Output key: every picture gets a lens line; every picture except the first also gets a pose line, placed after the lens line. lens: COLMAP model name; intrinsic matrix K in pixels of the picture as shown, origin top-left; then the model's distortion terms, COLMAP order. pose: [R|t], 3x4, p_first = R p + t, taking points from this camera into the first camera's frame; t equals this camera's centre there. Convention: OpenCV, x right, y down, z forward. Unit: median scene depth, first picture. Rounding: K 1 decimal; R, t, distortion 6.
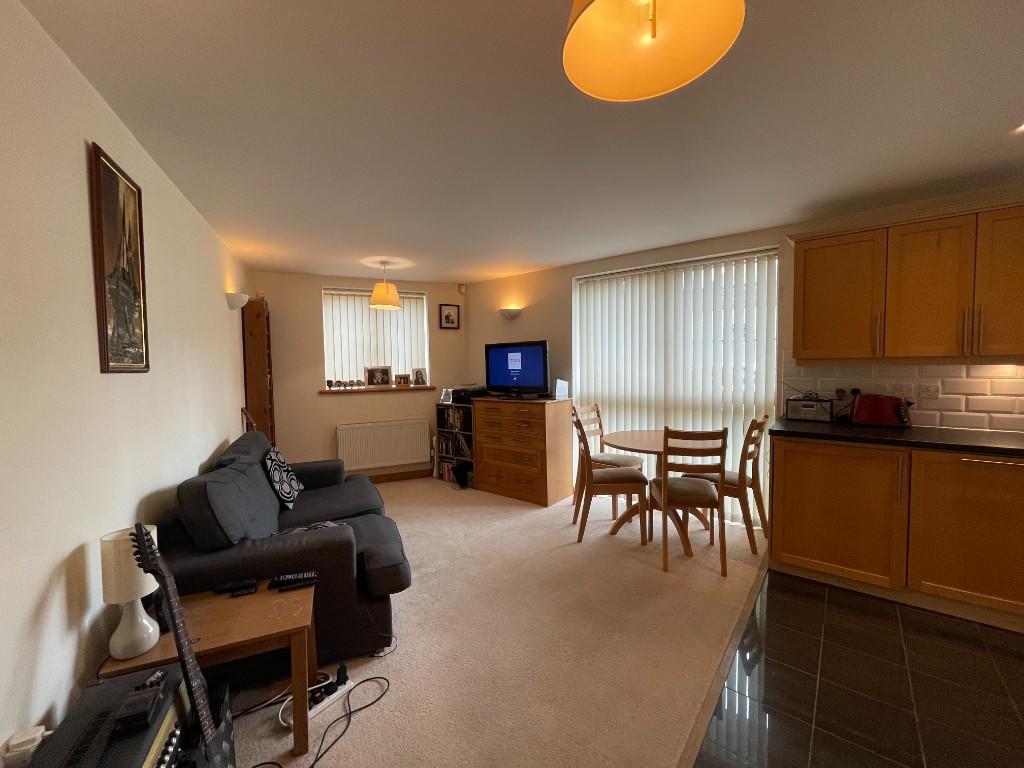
lens RADIAL K [[409.6, 0, 512.0], [0, 409.6, 384.0], [0, 0, 1]] dist [0.000172, 0.000049]
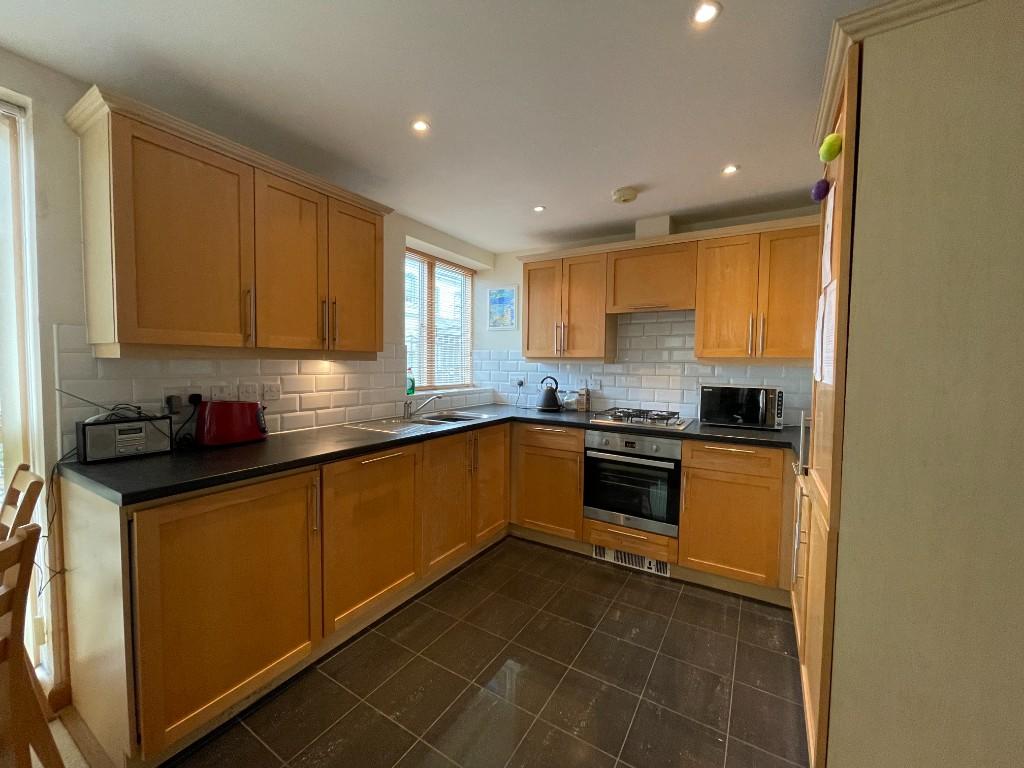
lens RADIAL K [[409.6, 0, 512.0], [0, 409.6, 384.0], [0, 0, 1]] dist [0.000172, 0.000049]
pose [[-0.134368, -0.035280, 0.990303, 0.126597], [0.043437, 0.998196, 0.041454, -0.011016], [-0.989979, 0.048586, -0.132593, 0.630227]]
